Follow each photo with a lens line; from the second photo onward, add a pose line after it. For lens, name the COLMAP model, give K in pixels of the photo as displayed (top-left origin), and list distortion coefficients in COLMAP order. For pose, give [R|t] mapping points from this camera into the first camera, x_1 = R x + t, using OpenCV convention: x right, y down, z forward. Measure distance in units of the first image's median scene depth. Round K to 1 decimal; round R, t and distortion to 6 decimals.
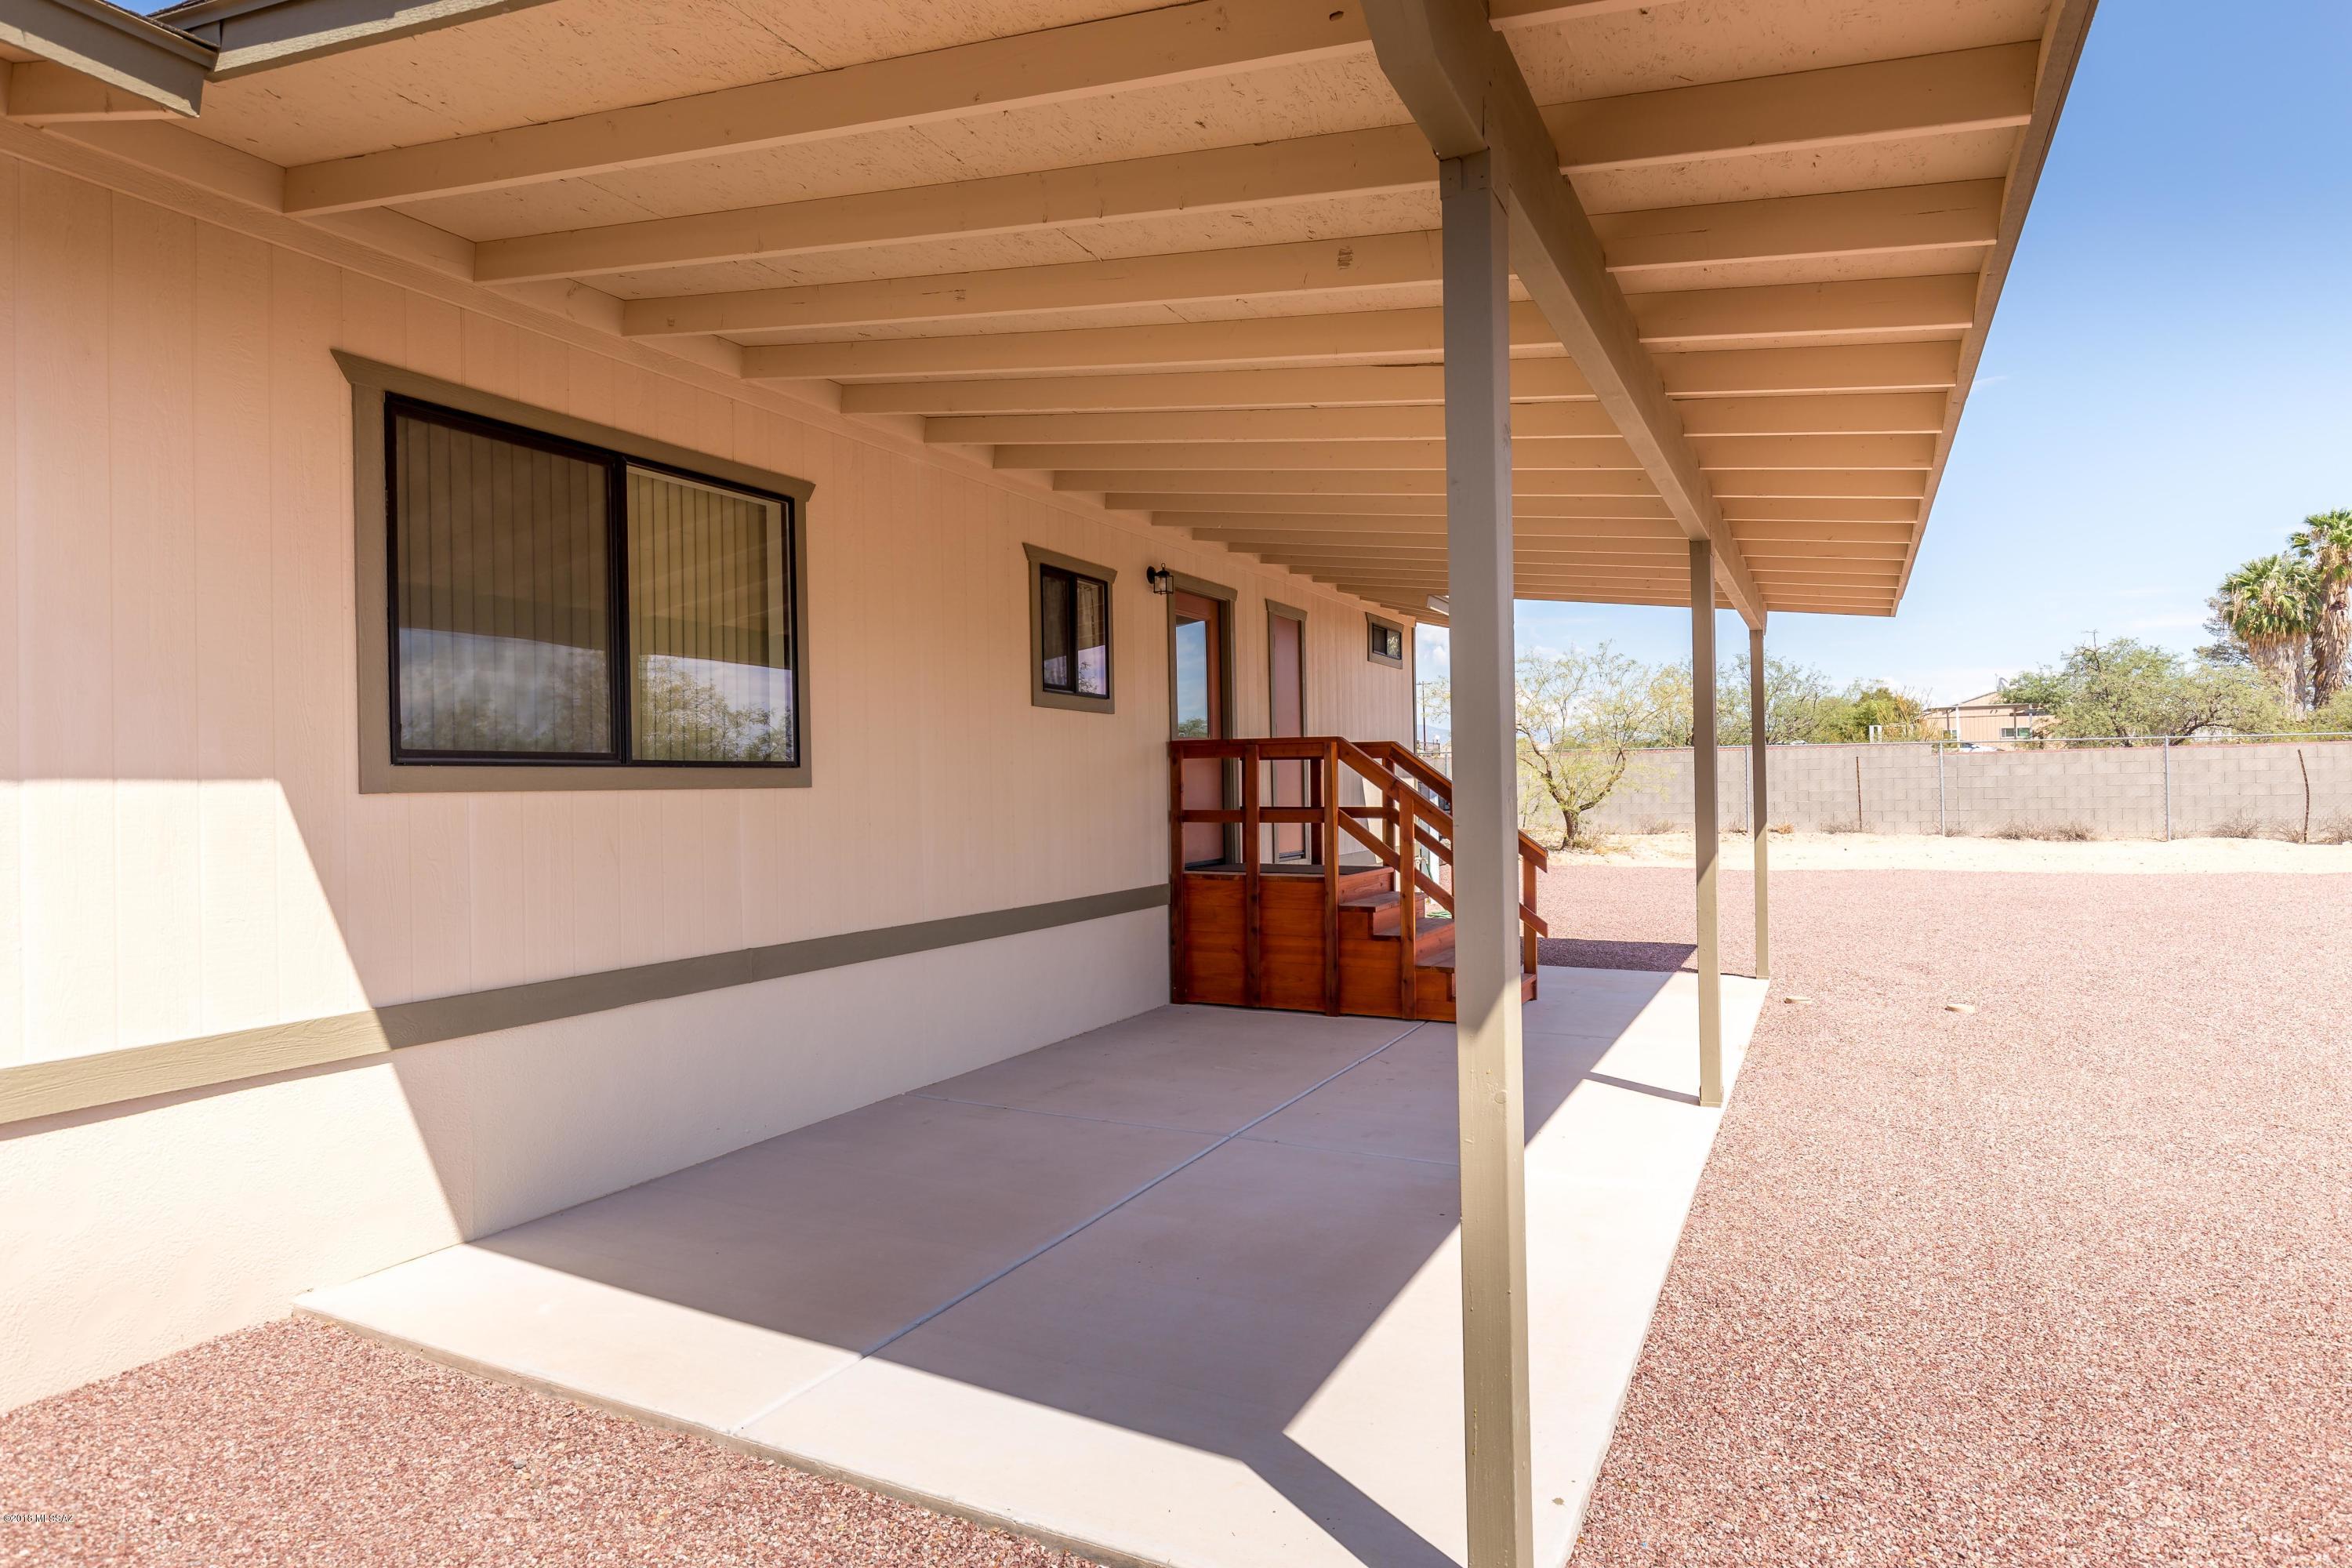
lens RADIAL K [[1360.2, 0, 1185.7], [0, 1360.2, 781.5], [0, 0, 1]] dist [-0.004098, -0.000673]
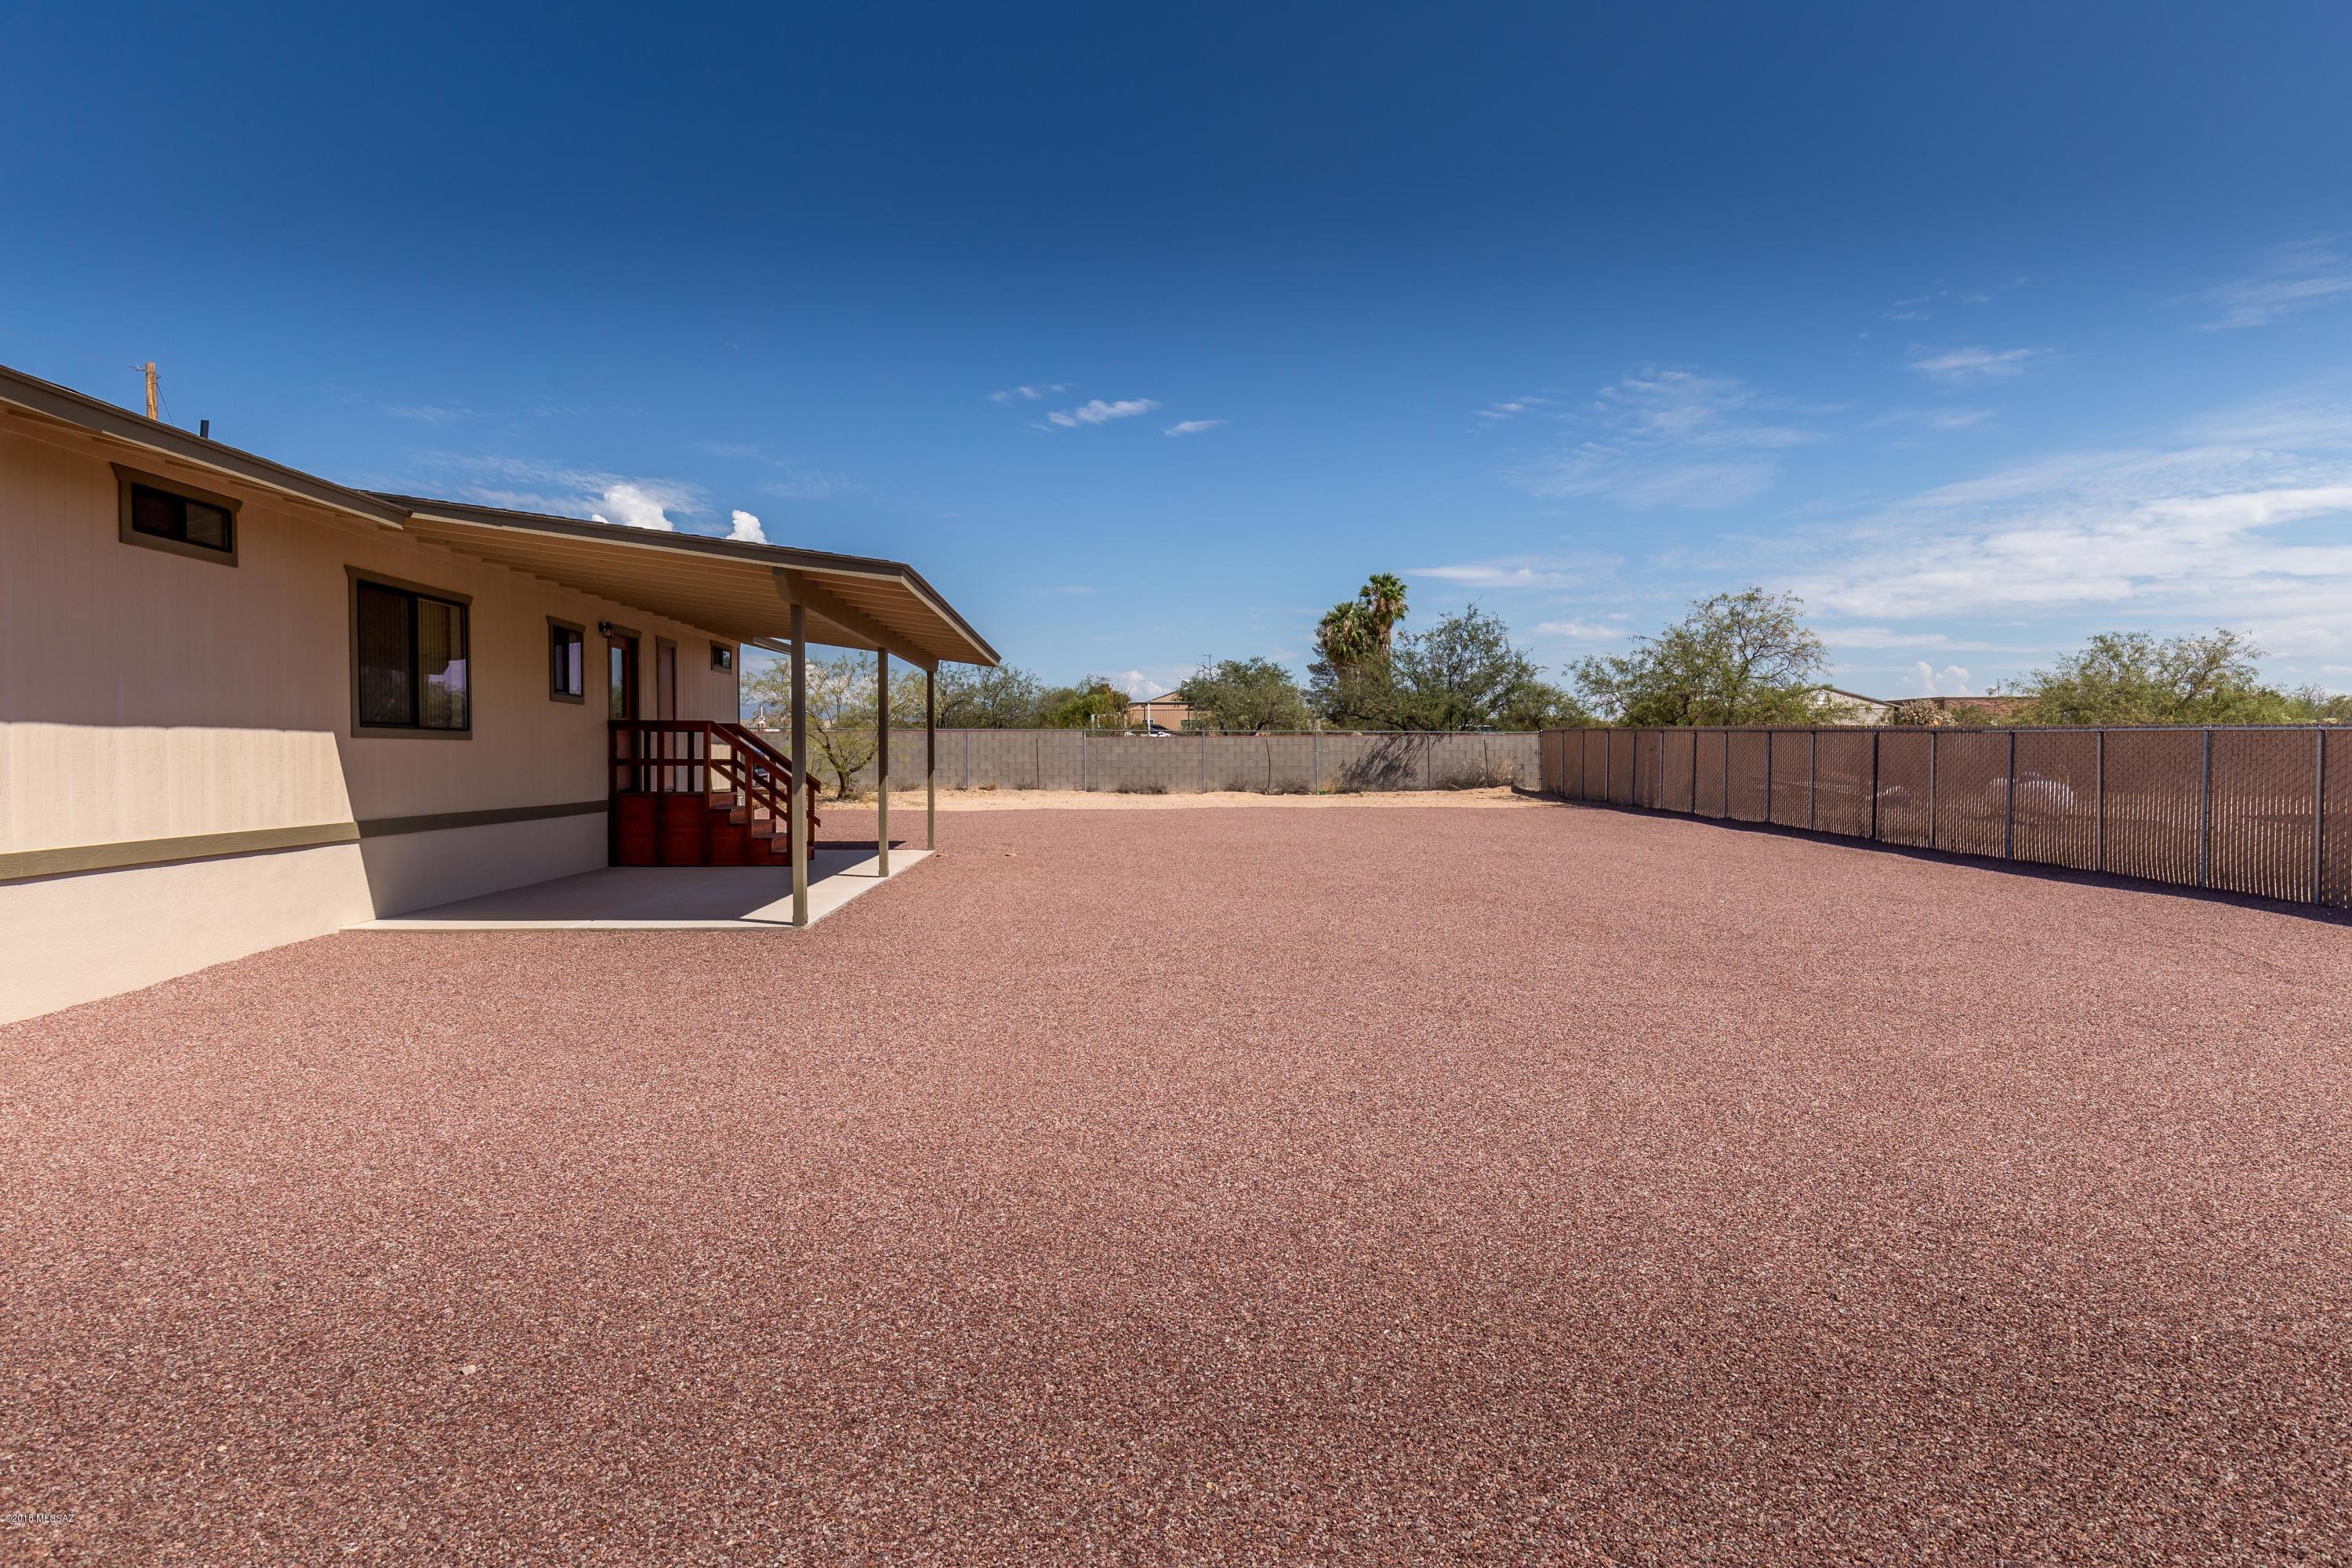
lens RADIAL K [[1360.2, 0, 1184.6], [0, 1360.2, 777.4], [0, 0, 1]] dist [-0.004098, -0.000673]
pose [[0.871857, 0.007164, 0.489708, -0.173772], [-0.014220, 0.999842, 0.010691, 0.012077], [-0.489554, -0.016284, 0.871821, -0.708577]]
